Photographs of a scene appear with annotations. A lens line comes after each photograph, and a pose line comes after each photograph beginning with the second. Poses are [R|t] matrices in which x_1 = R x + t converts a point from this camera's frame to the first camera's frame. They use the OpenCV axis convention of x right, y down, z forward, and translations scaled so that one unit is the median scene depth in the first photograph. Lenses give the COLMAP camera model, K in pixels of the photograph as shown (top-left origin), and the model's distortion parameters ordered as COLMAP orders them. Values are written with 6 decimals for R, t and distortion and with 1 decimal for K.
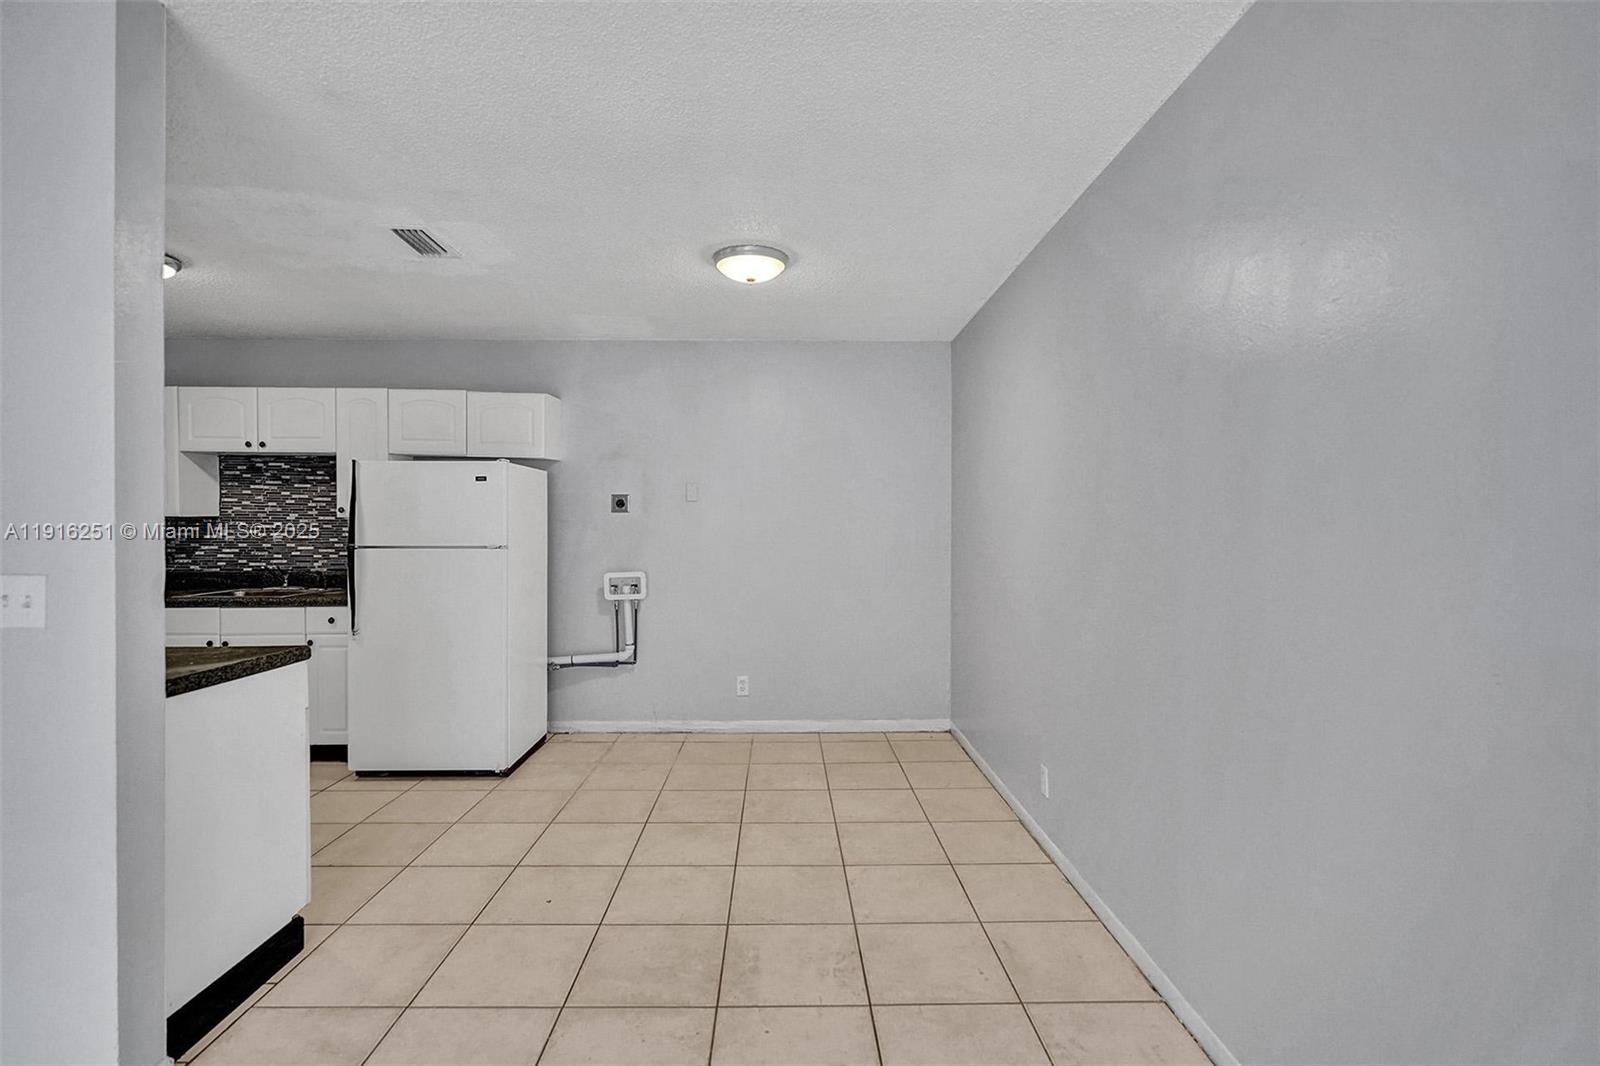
lens RADIAL K [[753.3, 0, 800.0], [0, 753.3, 533.0], [0, 0, 1]] dist [0.000964, 0.000572]
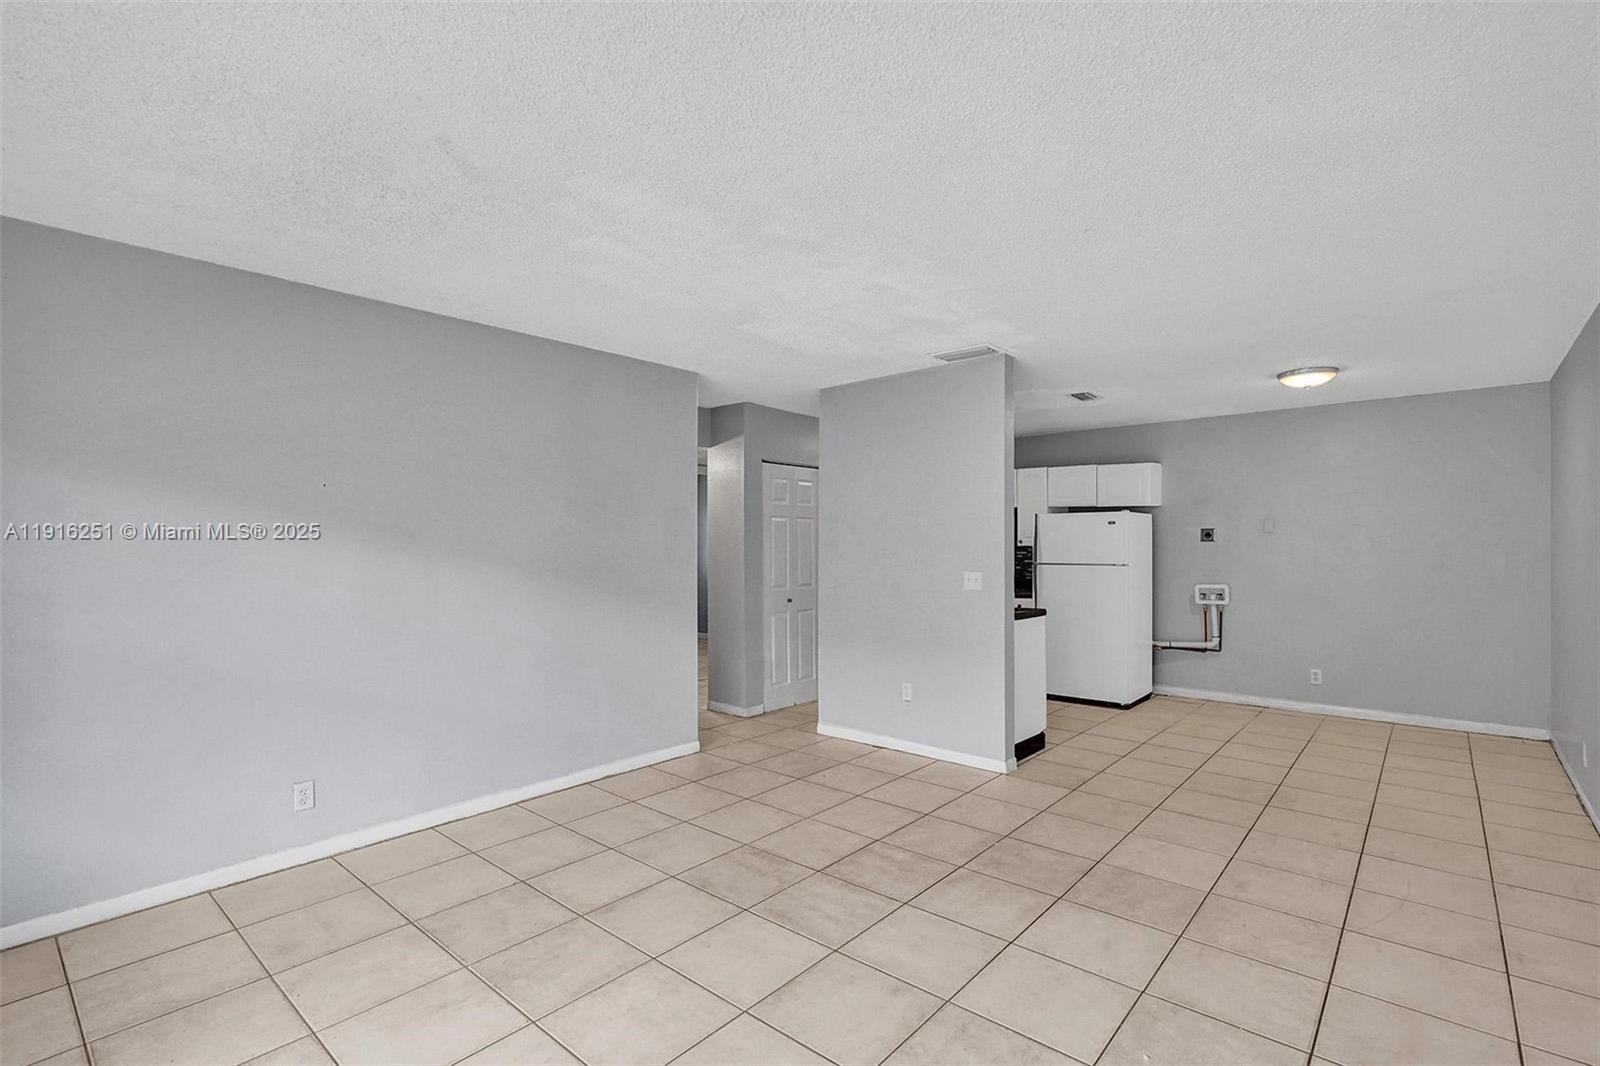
lens RADIAL K [[746.5, 0, 777.3], [0, 746.5, 544.7], [0, 0, 1]] dist [-0.000840, -0.000373]
pose [[0.729738, -0.003131, -0.683719, 0.124845], [-0.003936, 0.999954, -0.008780, -0.006287], [0.683715, 0.009099, 0.729692, -0.556248]]
